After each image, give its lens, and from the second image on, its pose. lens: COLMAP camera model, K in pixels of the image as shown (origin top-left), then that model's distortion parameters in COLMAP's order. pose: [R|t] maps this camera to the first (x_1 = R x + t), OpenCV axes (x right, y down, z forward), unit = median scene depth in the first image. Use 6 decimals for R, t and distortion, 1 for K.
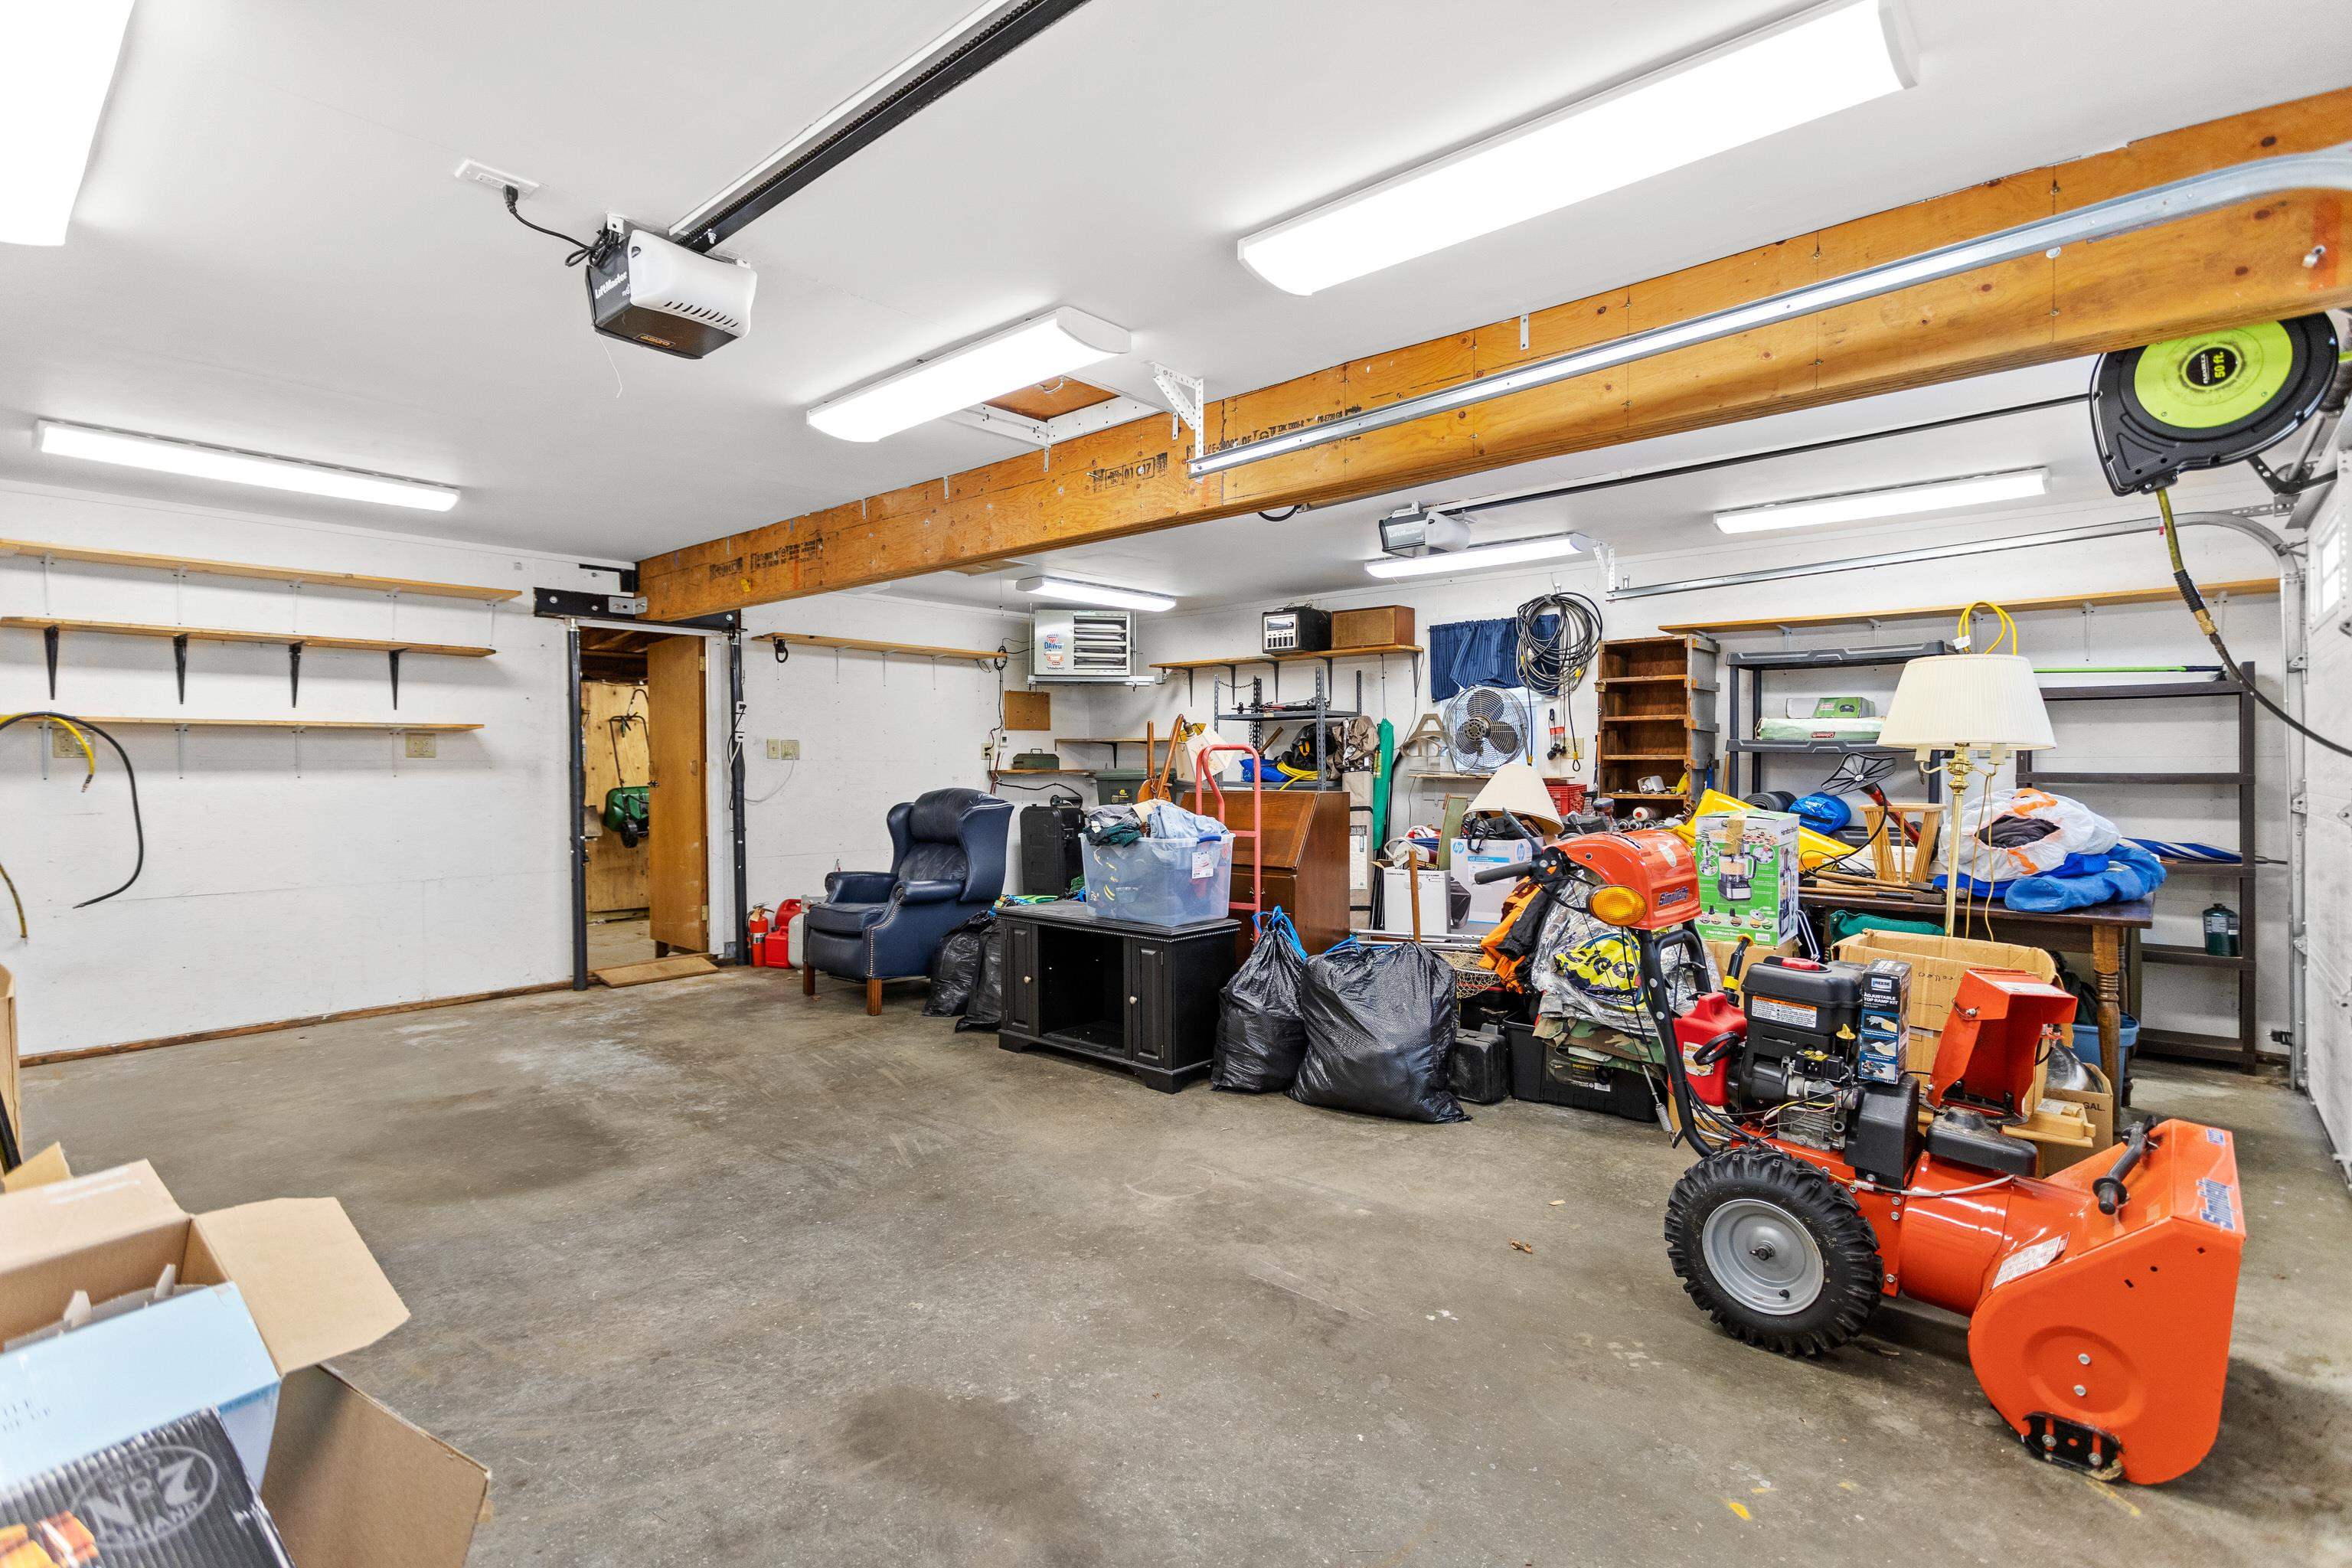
lens RADIAL K [[1108.9, 0, 1181.4], [0, 1108.9, 775.8], [0, 0, 1]] dist [-0.000703, 0.001581]
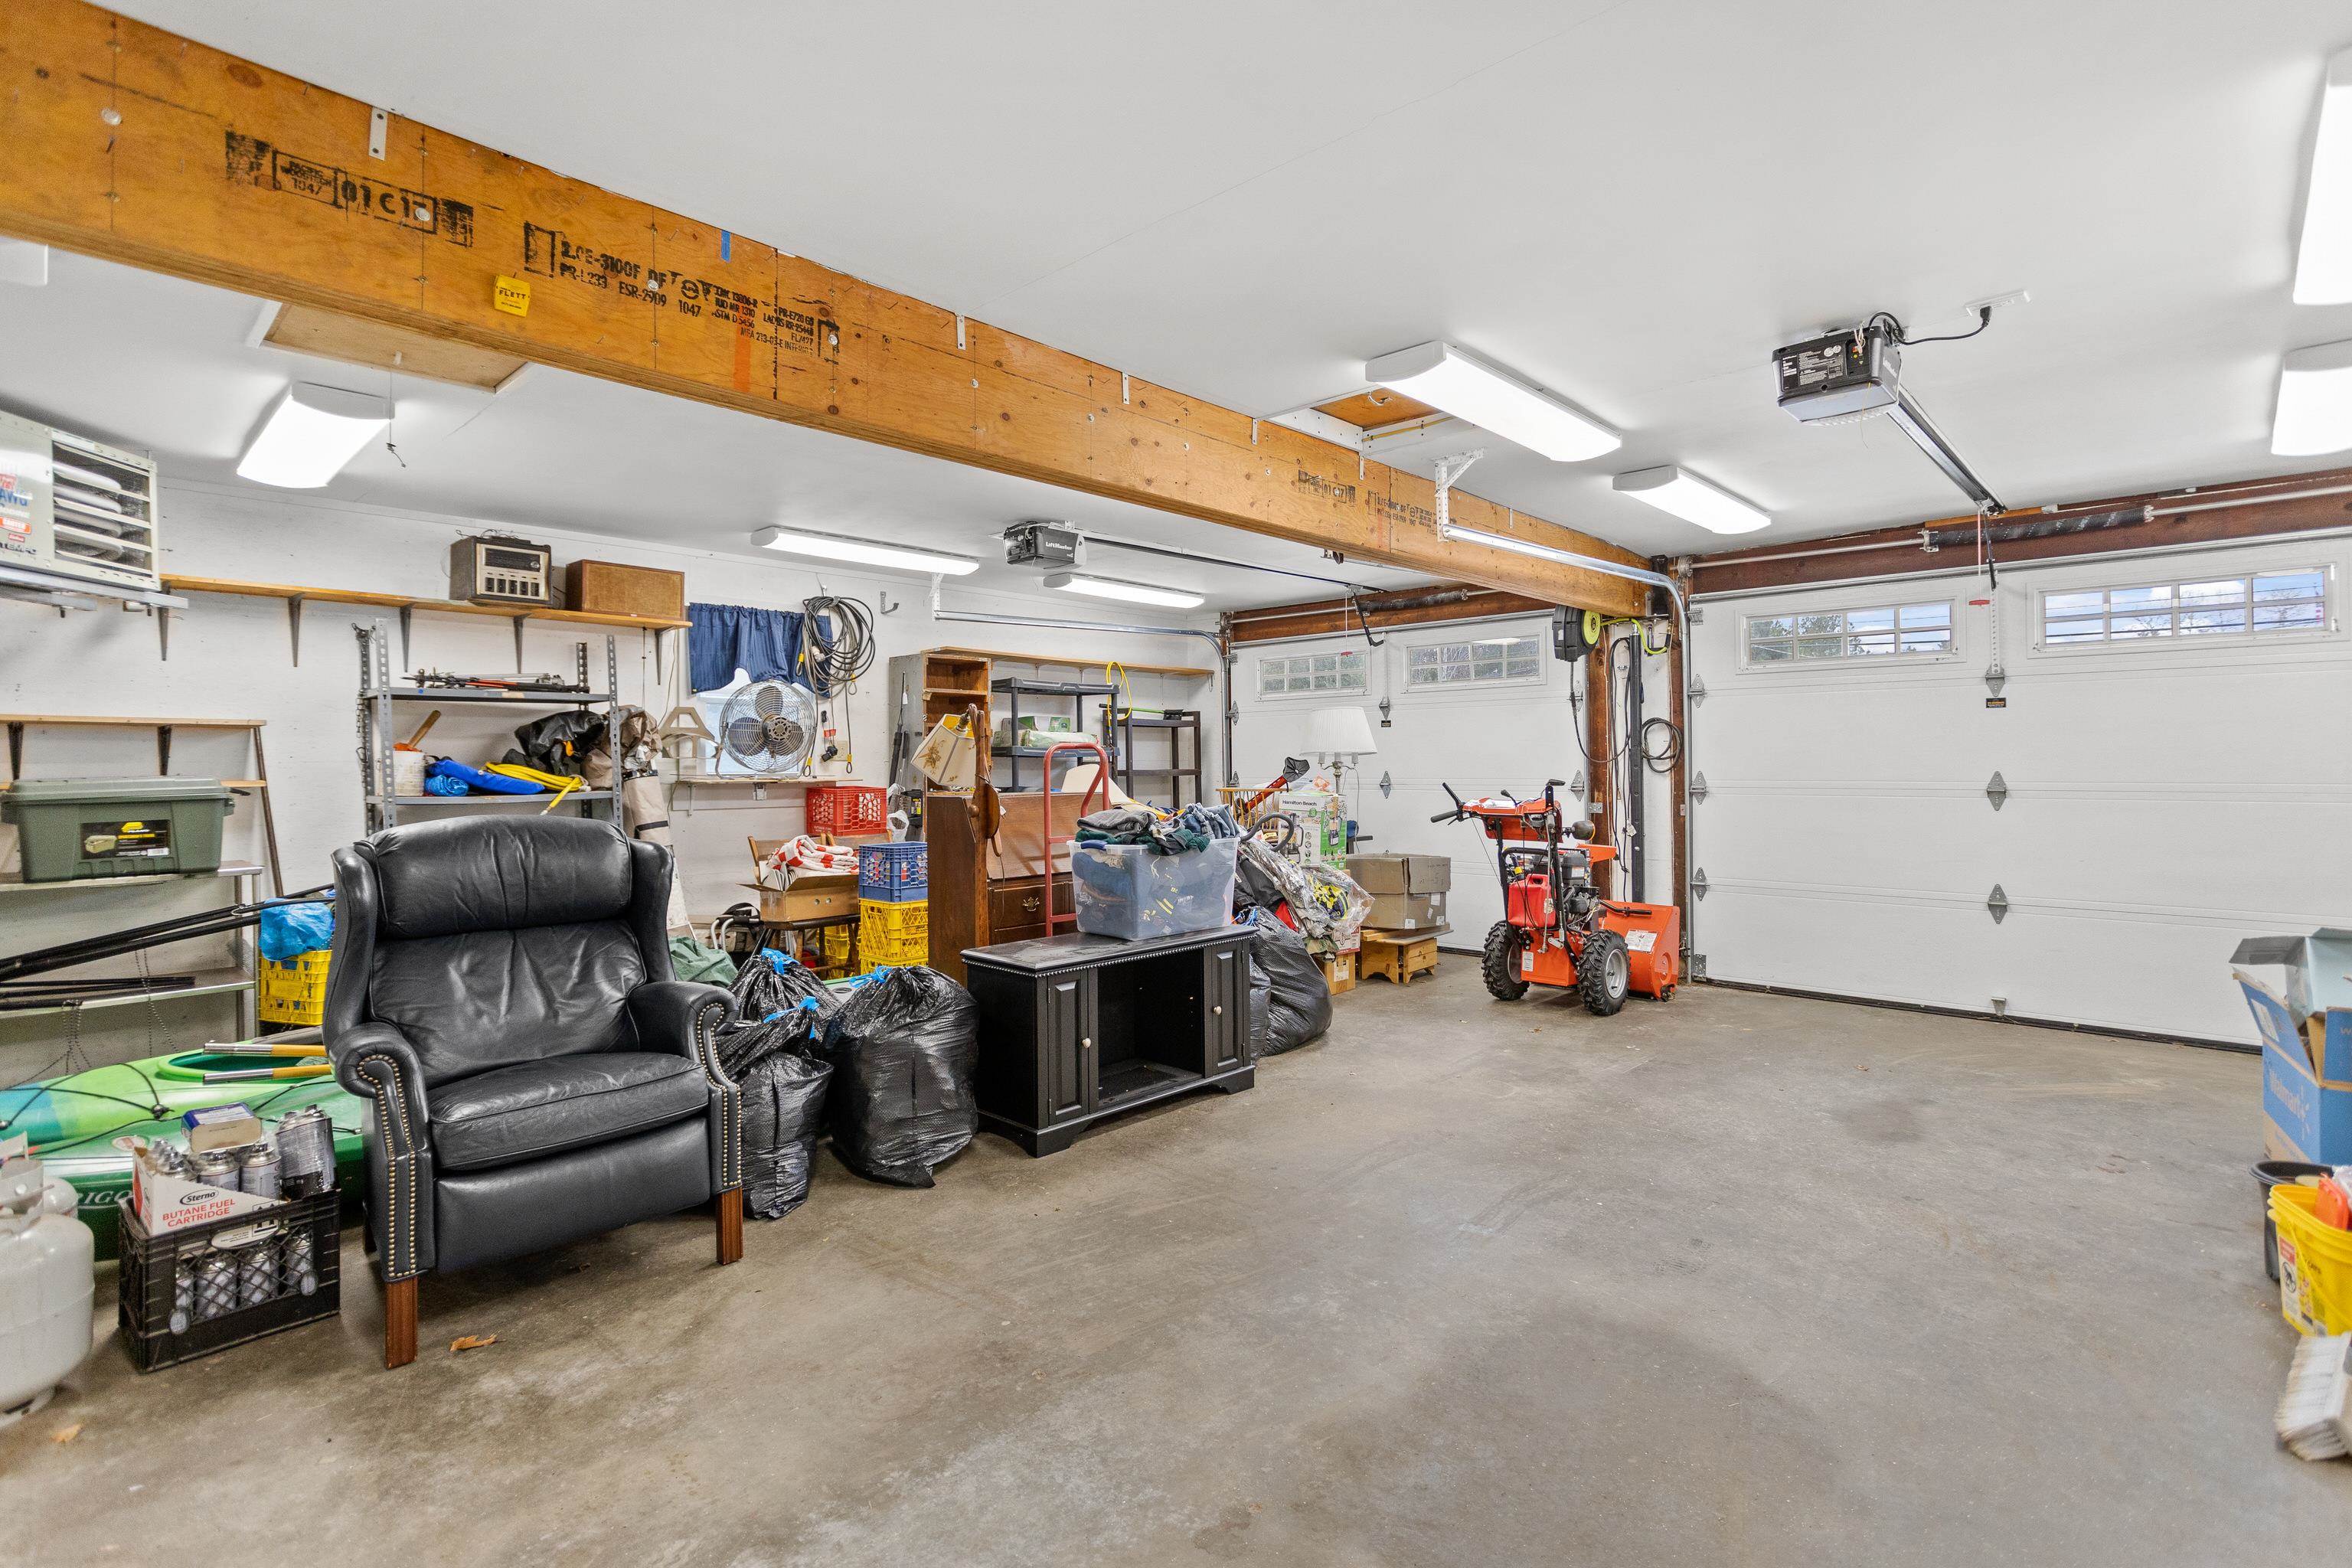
lens RADIAL K [[1128.4, 0, 1179.7], [0, 1128.4, 757.5], [0, 0, 1]] dist [0.000544, 0.000175]
pose [[0.028350, 0.006756, 0.999575, -1.034999], [0.016230, 0.999842, -0.007218, -0.009235], [-0.999466, 0.016428, 0.028236, 1.019737]]
